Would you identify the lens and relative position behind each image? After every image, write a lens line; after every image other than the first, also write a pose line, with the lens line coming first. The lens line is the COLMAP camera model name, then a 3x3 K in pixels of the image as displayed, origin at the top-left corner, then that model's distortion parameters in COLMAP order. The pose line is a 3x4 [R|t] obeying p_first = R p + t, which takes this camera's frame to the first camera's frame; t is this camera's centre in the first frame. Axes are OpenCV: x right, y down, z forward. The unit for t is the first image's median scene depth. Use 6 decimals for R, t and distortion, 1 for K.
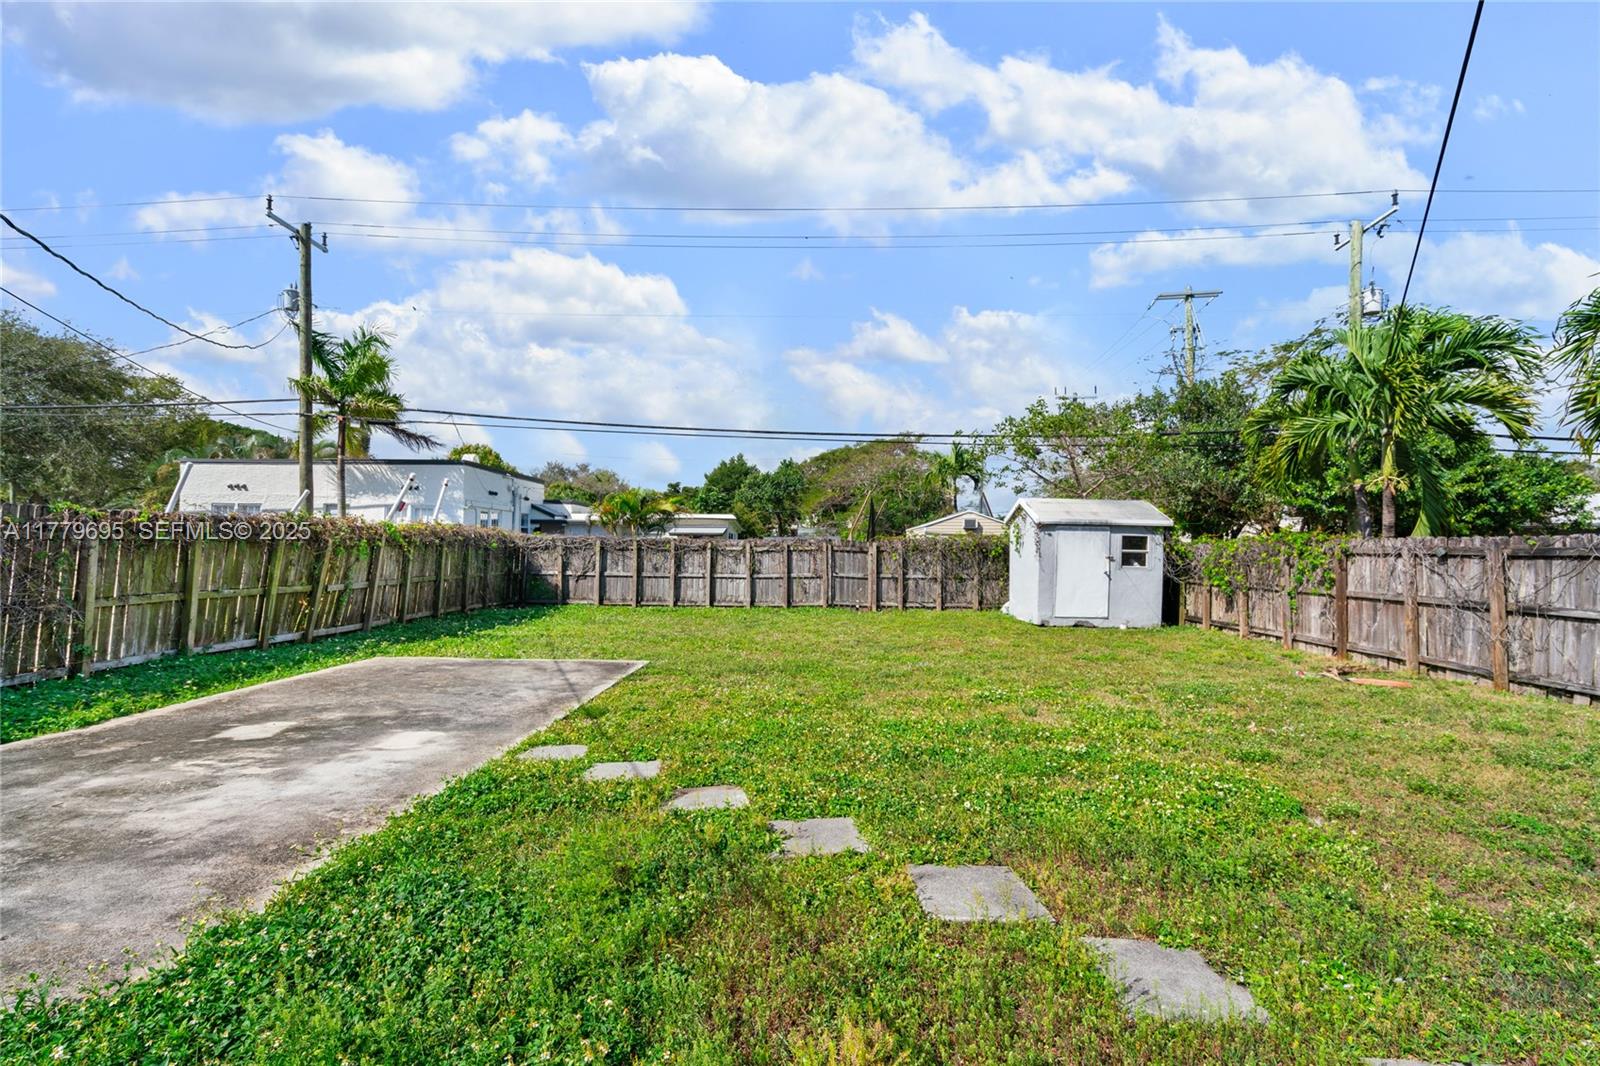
lens RADIAL K [[730.6, 0, 803.7], [0, 730.6, 532.5], [0, 0, 1]] dist [-0.001064, 0.001053]
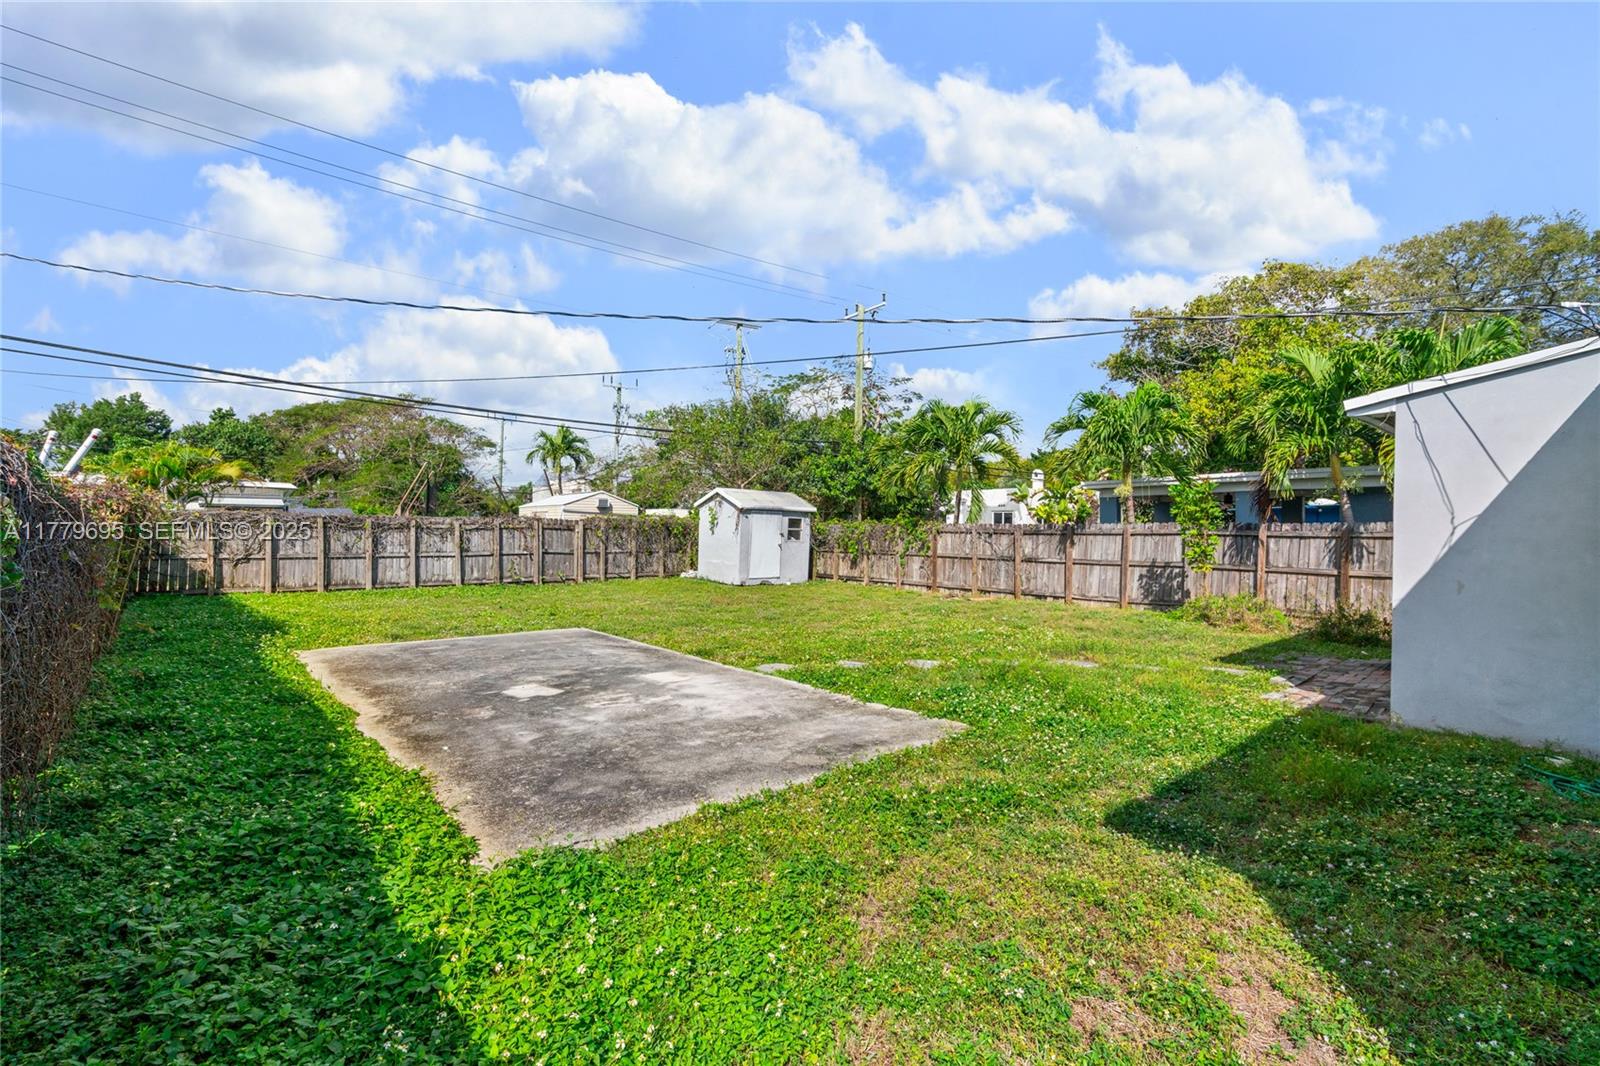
lens RADIAL K [[730.6, 0, 805.6], [0, 730.6, 546.0], [0, 0, 1]] dist [-0.001064, 0.001053]
pose [[0.737614, -0.017810, 0.674987, -0.394383], [-0.019950, 0.998641, 0.048151, -0.008443], [-0.674927, -0.048983, 0.736257, -0.043342]]
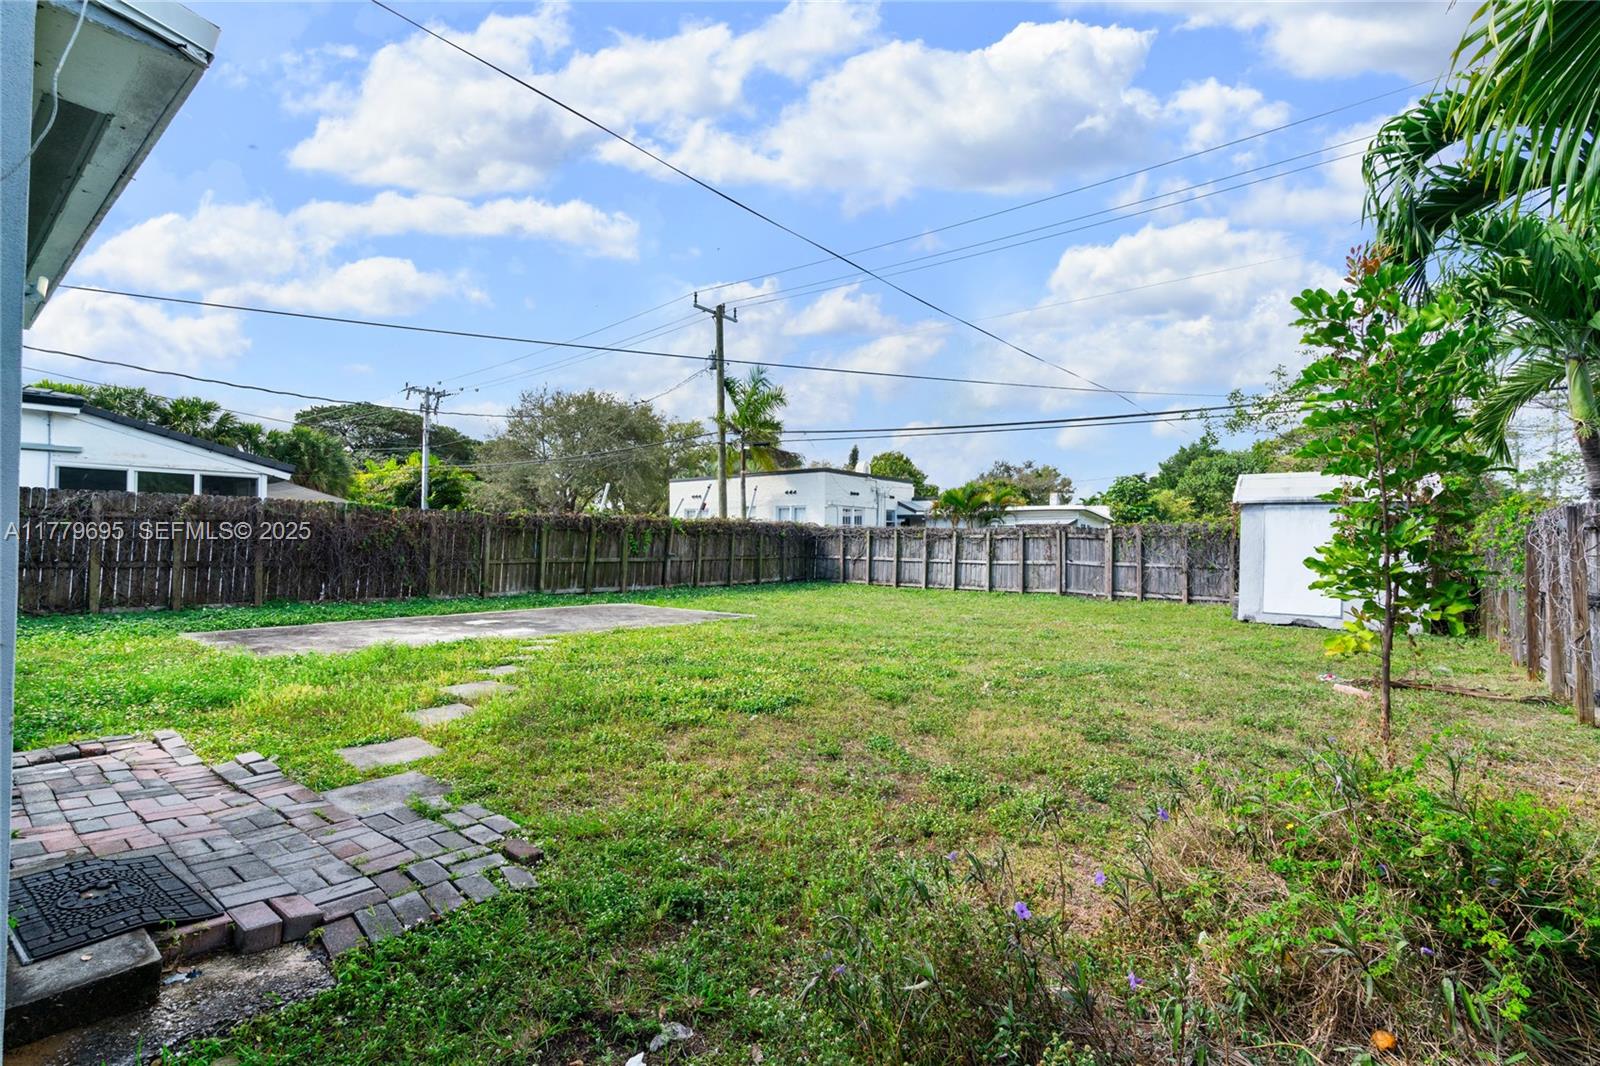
lens RADIAL K [[730.6, 0, 798.0], [0, 730.6, 534.5], [0, 0, 1]] dist [-0.001064, 0.001053]
pose [[0.788855, -0.007751, -0.614531, 0.359812], [0.011782, 0.999927, 0.002513, 0.013175], [0.614467, -0.009223, 0.788889, -0.008735]]
